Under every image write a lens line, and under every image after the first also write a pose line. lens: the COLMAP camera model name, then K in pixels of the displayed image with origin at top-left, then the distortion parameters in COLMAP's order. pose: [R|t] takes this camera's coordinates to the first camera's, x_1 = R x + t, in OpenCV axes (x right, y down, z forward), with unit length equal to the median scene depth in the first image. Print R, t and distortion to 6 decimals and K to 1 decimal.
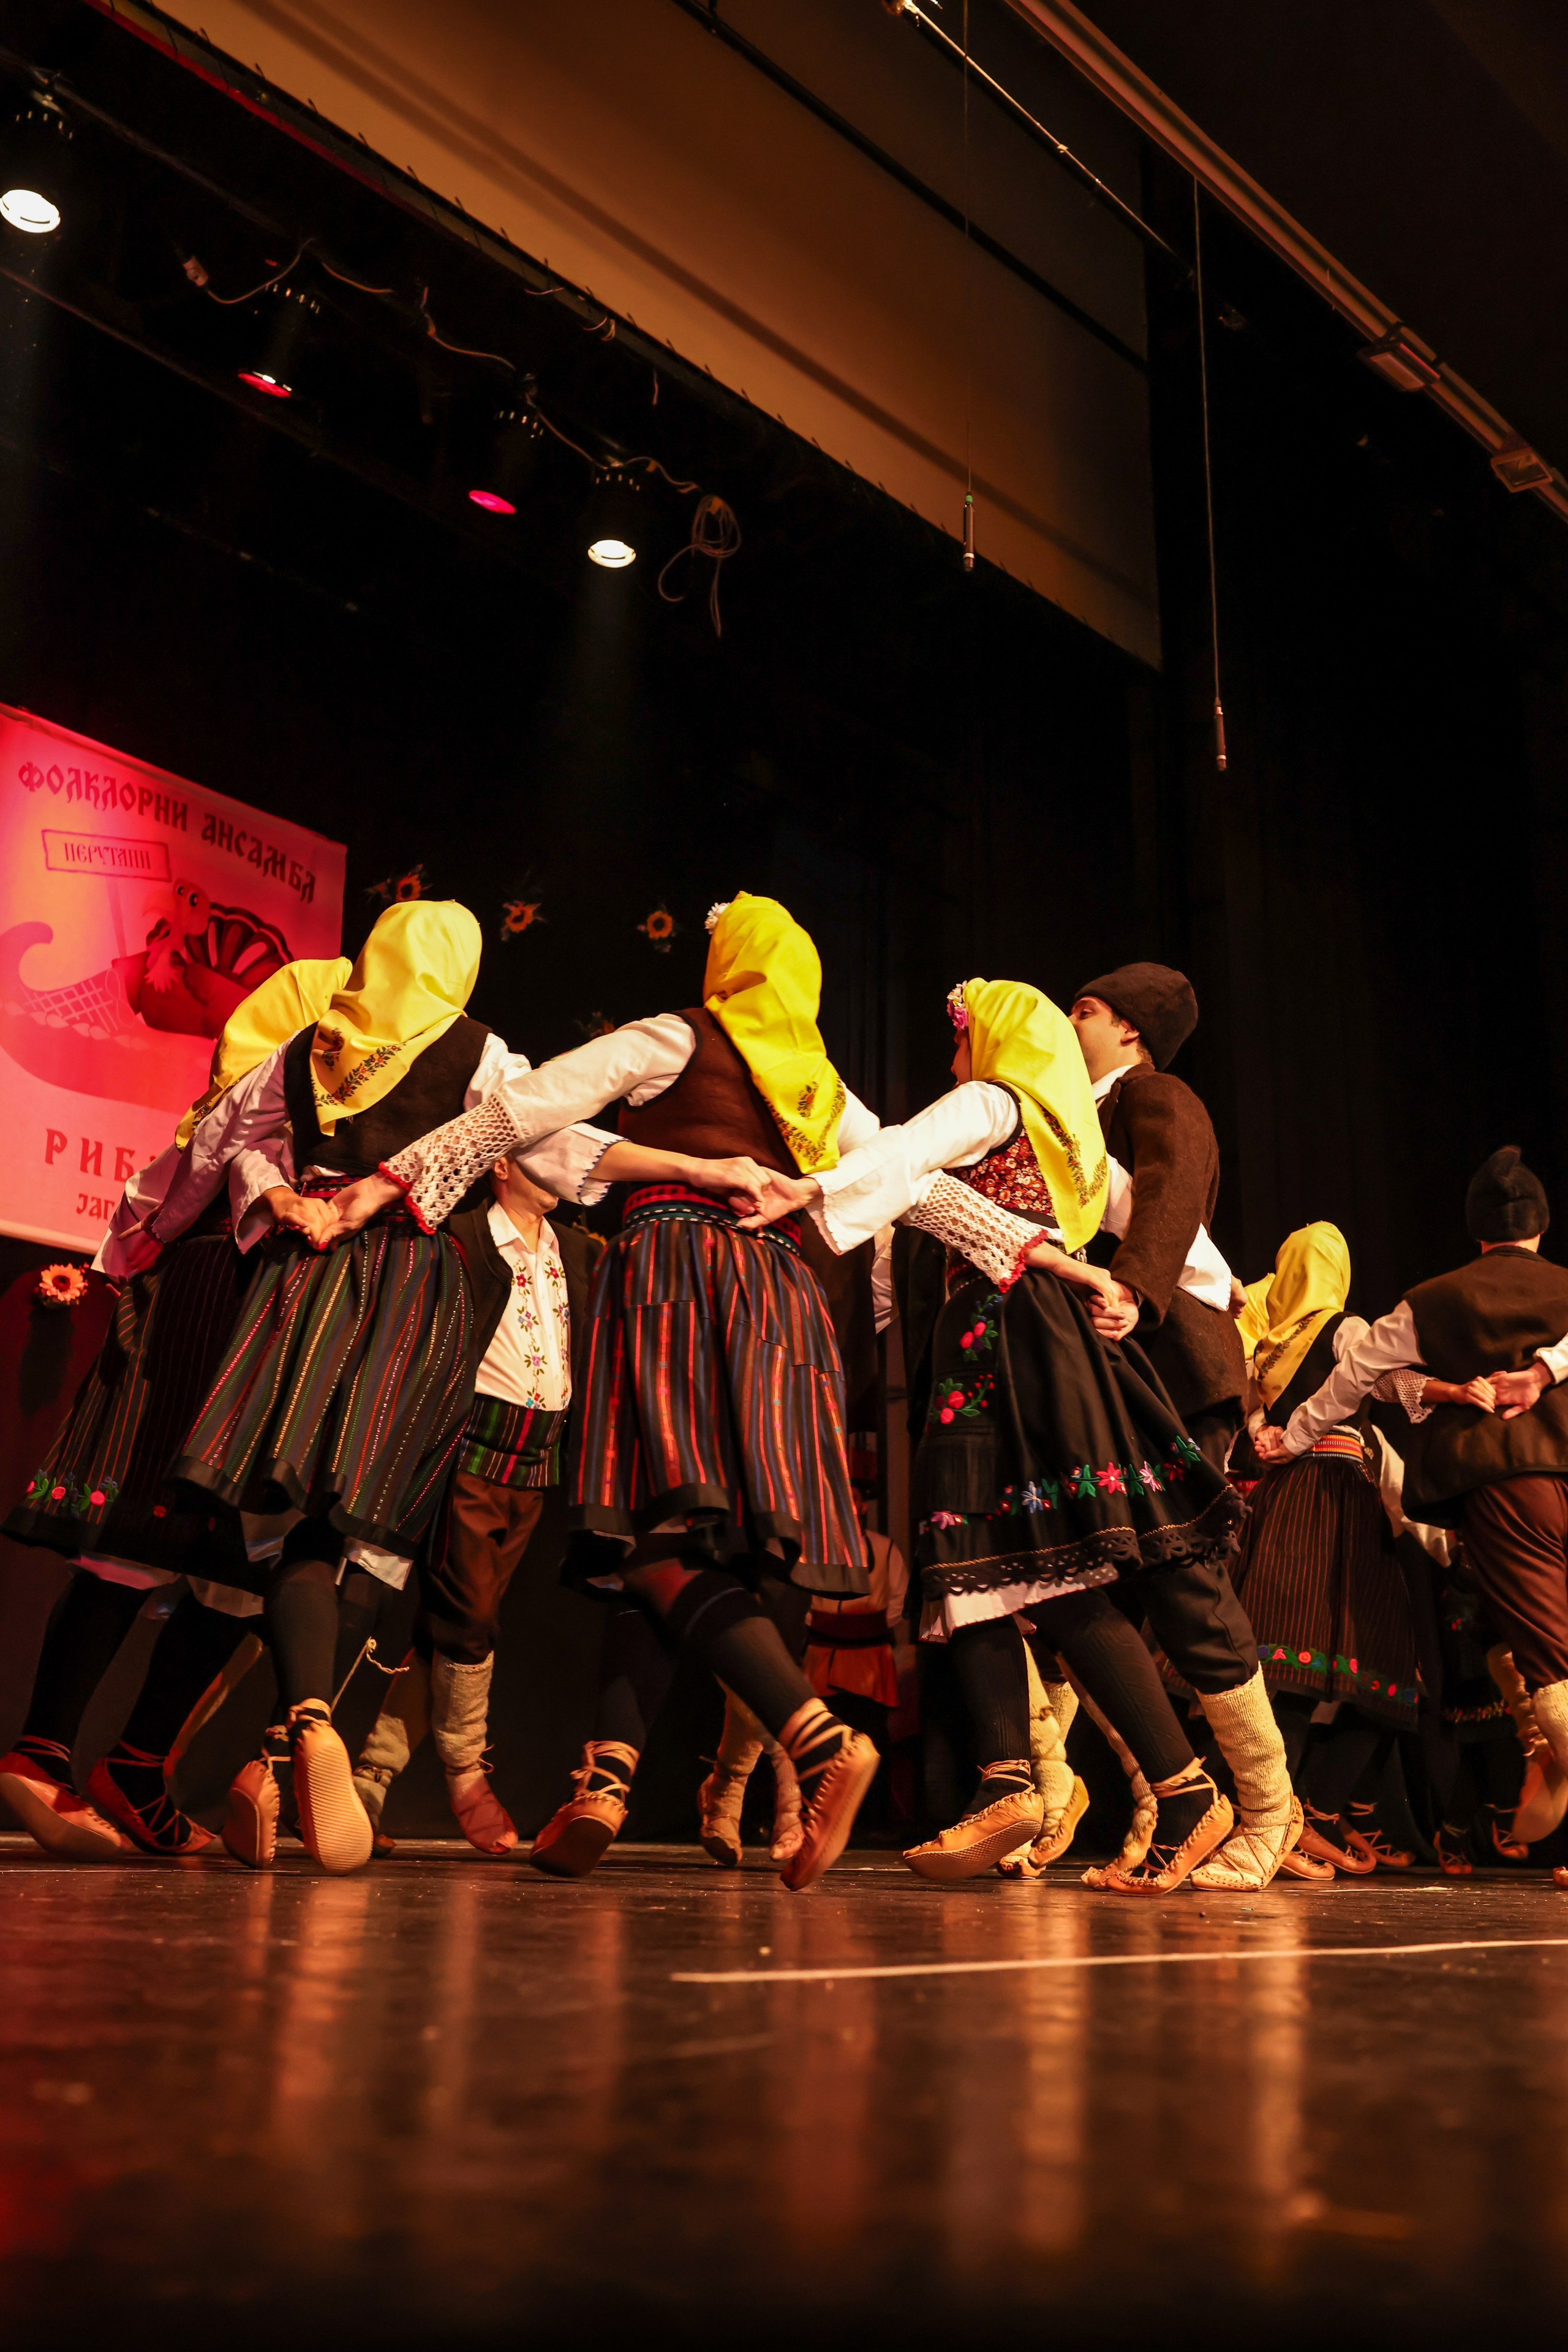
lens RADIAL K [[2227.4, 0, 782.1], [0, 2227.4, 1186.0], [0, 0, 1]] dist [-0.004790, 0.000000]
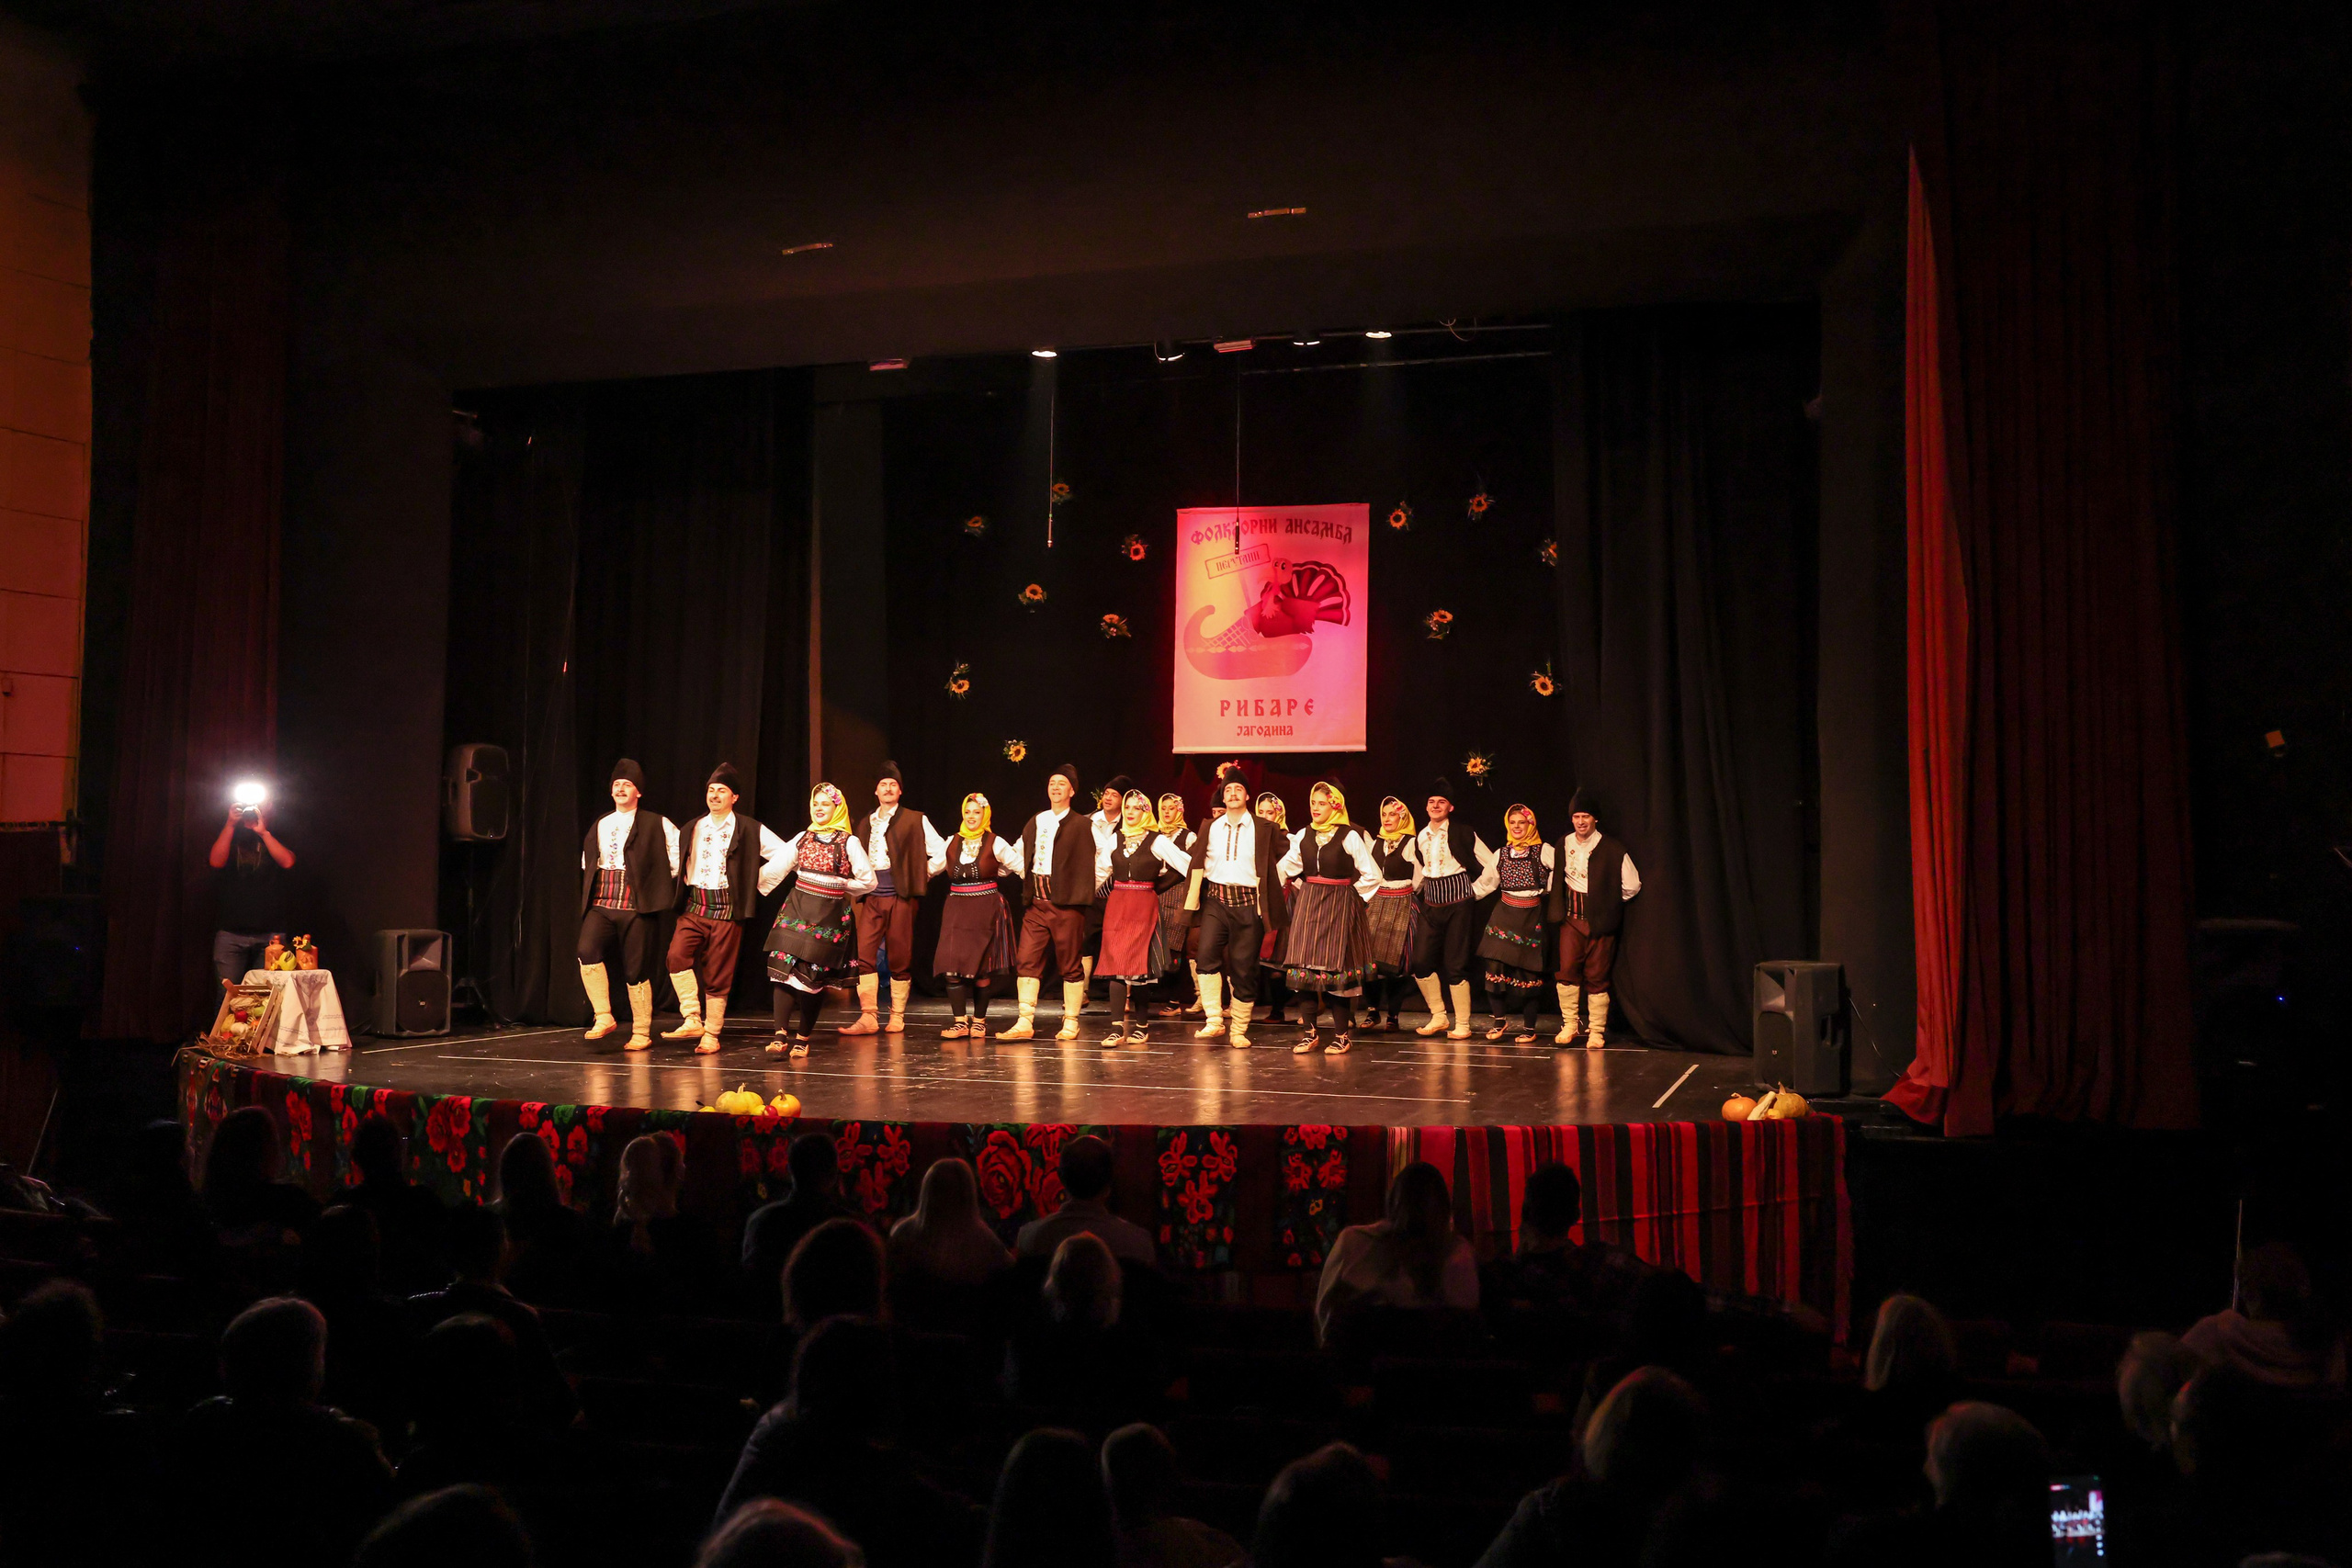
lens RADIAL K [[2227.1, 0, 1165.0], [0, 2227.1, 783.6], [0, 0, 1]] dist [-0.004790, 0.000000]
pose [[0.435202, -0.054145, -0.898703, 1.579131], [0.252440, 0.965489, 0.064077, -0.098204], [0.864218, -0.254755, 0.433851, -0.033568]]
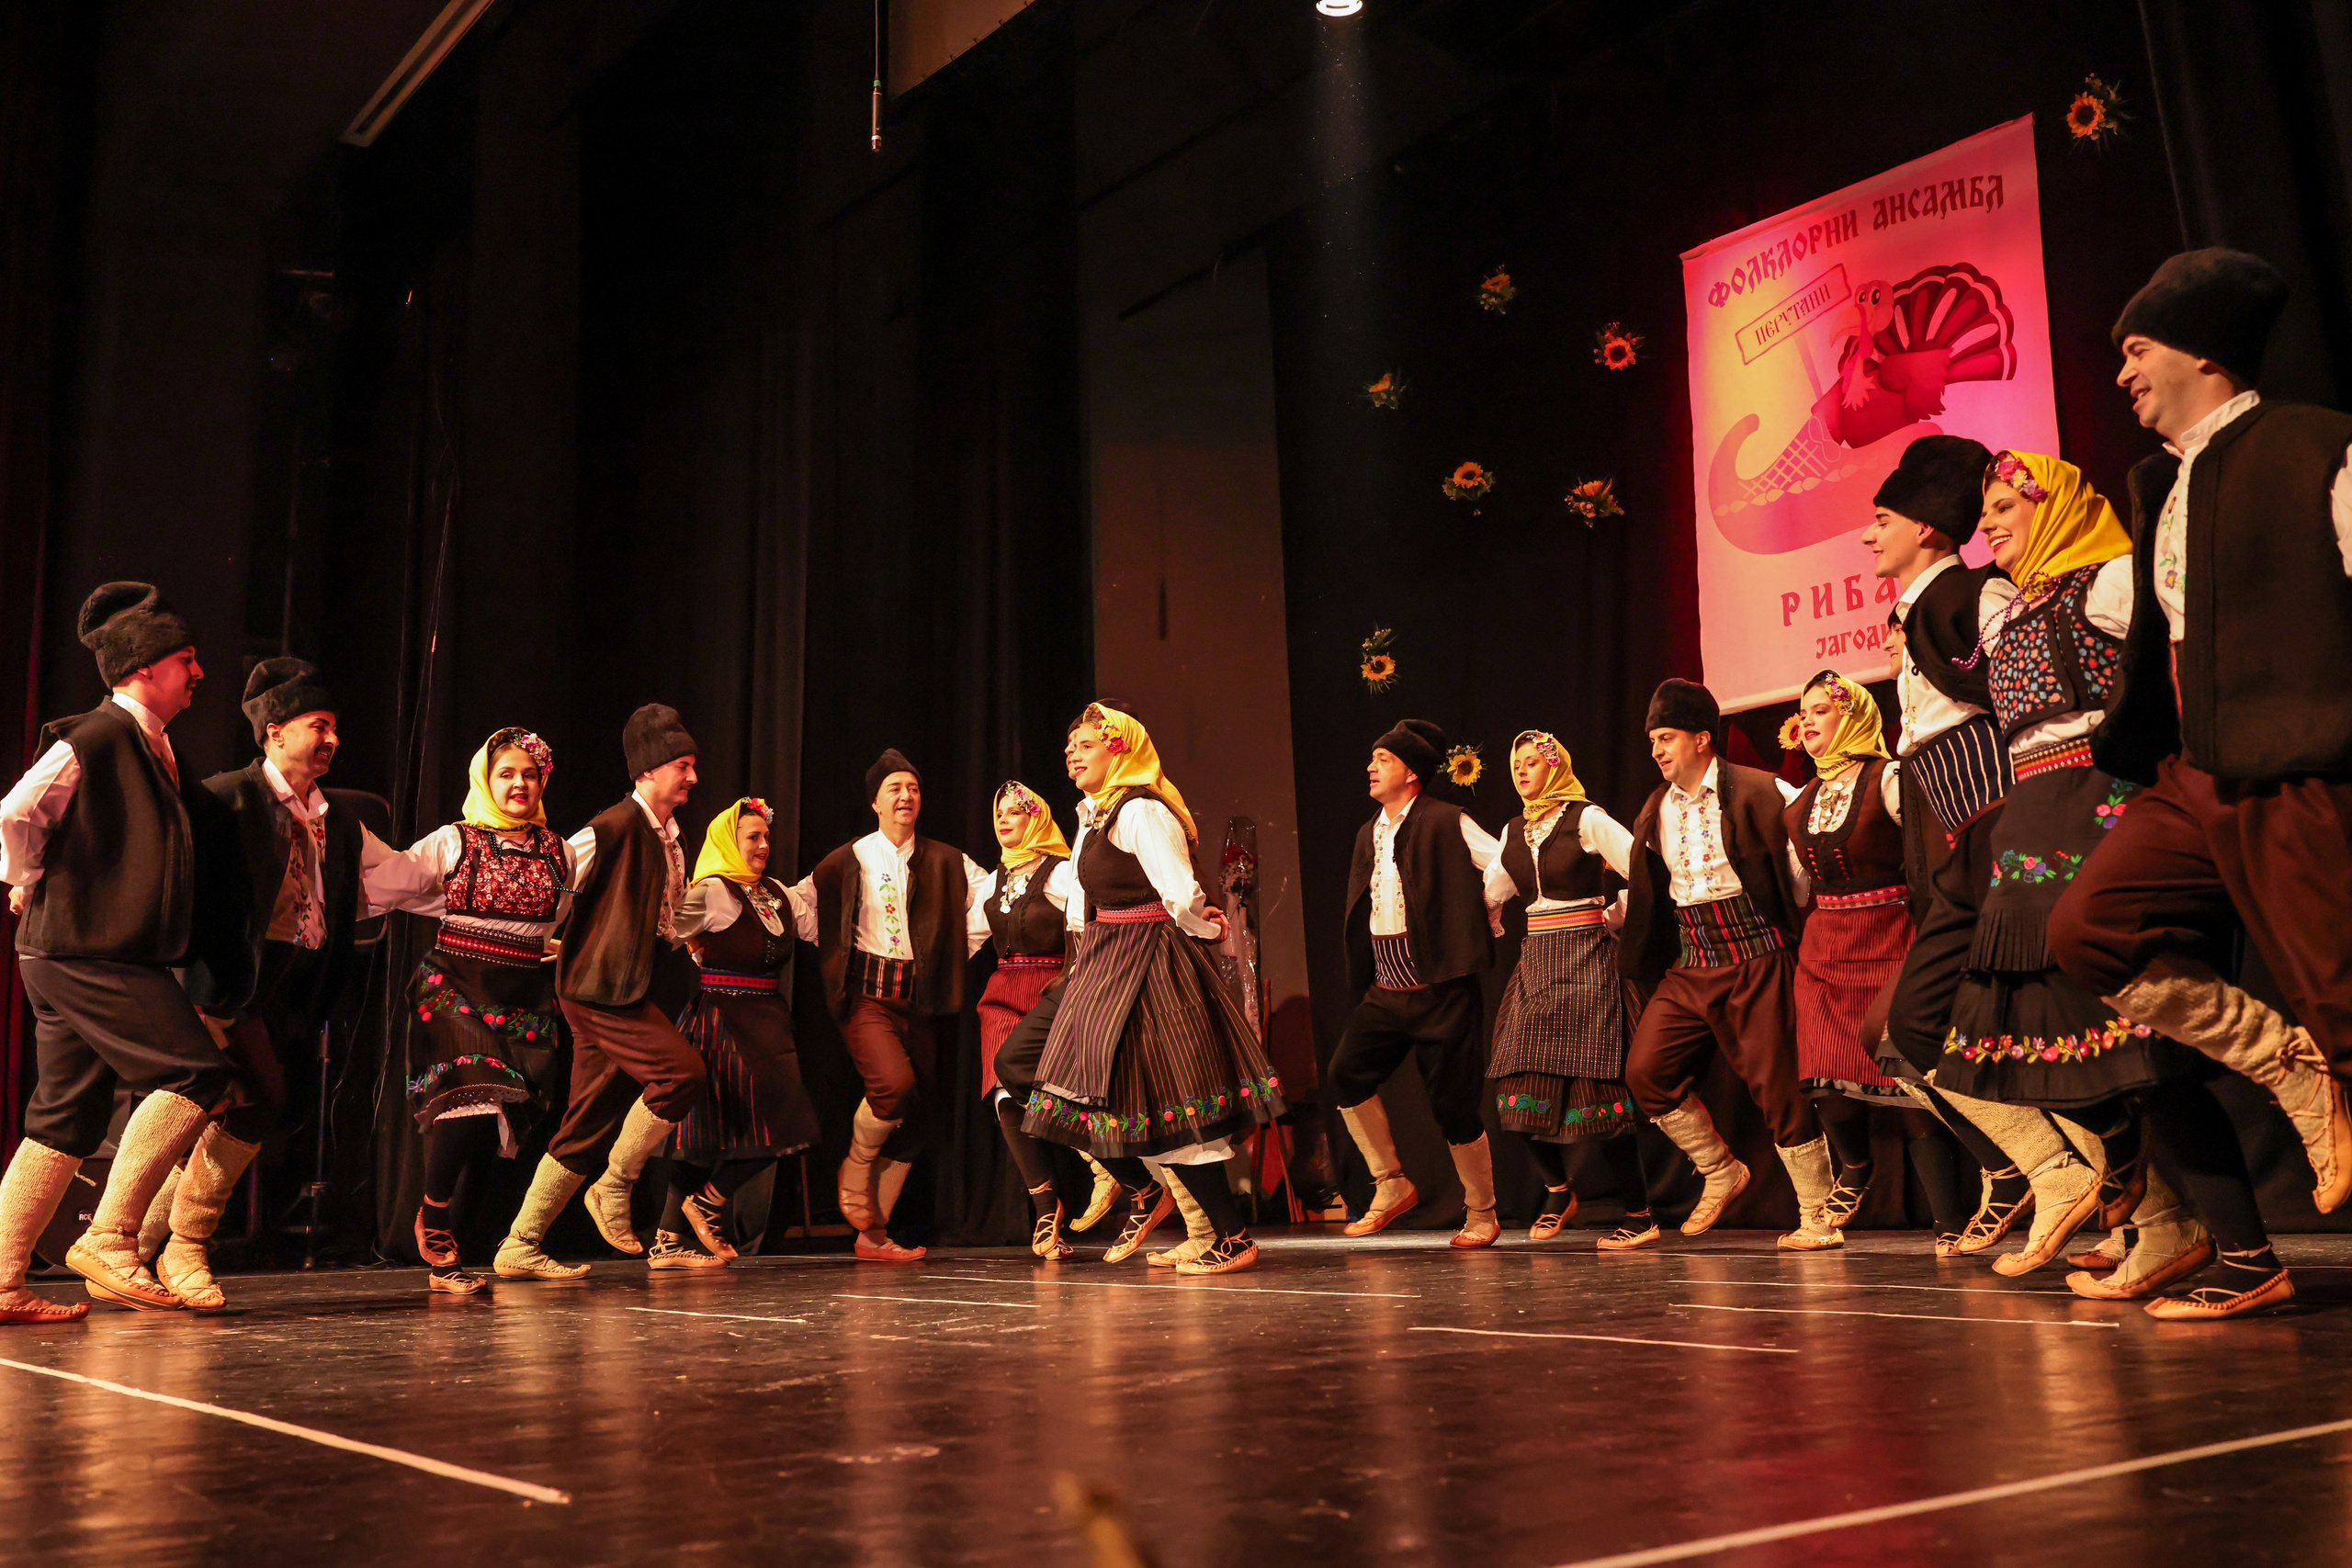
lens RADIAL K [[2227.1, 0, 1157.2], [0, 2227.1, 777.7], [0, 0, 1]] dist [-0.004790, 0.000000]
pose [[-0.151908, -0.197976, -0.968364, 0.718666], [0.293527, 0.926498, -0.235463, 0.213760], [0.943804, -0.320010, -0.082631, 0.744798]]
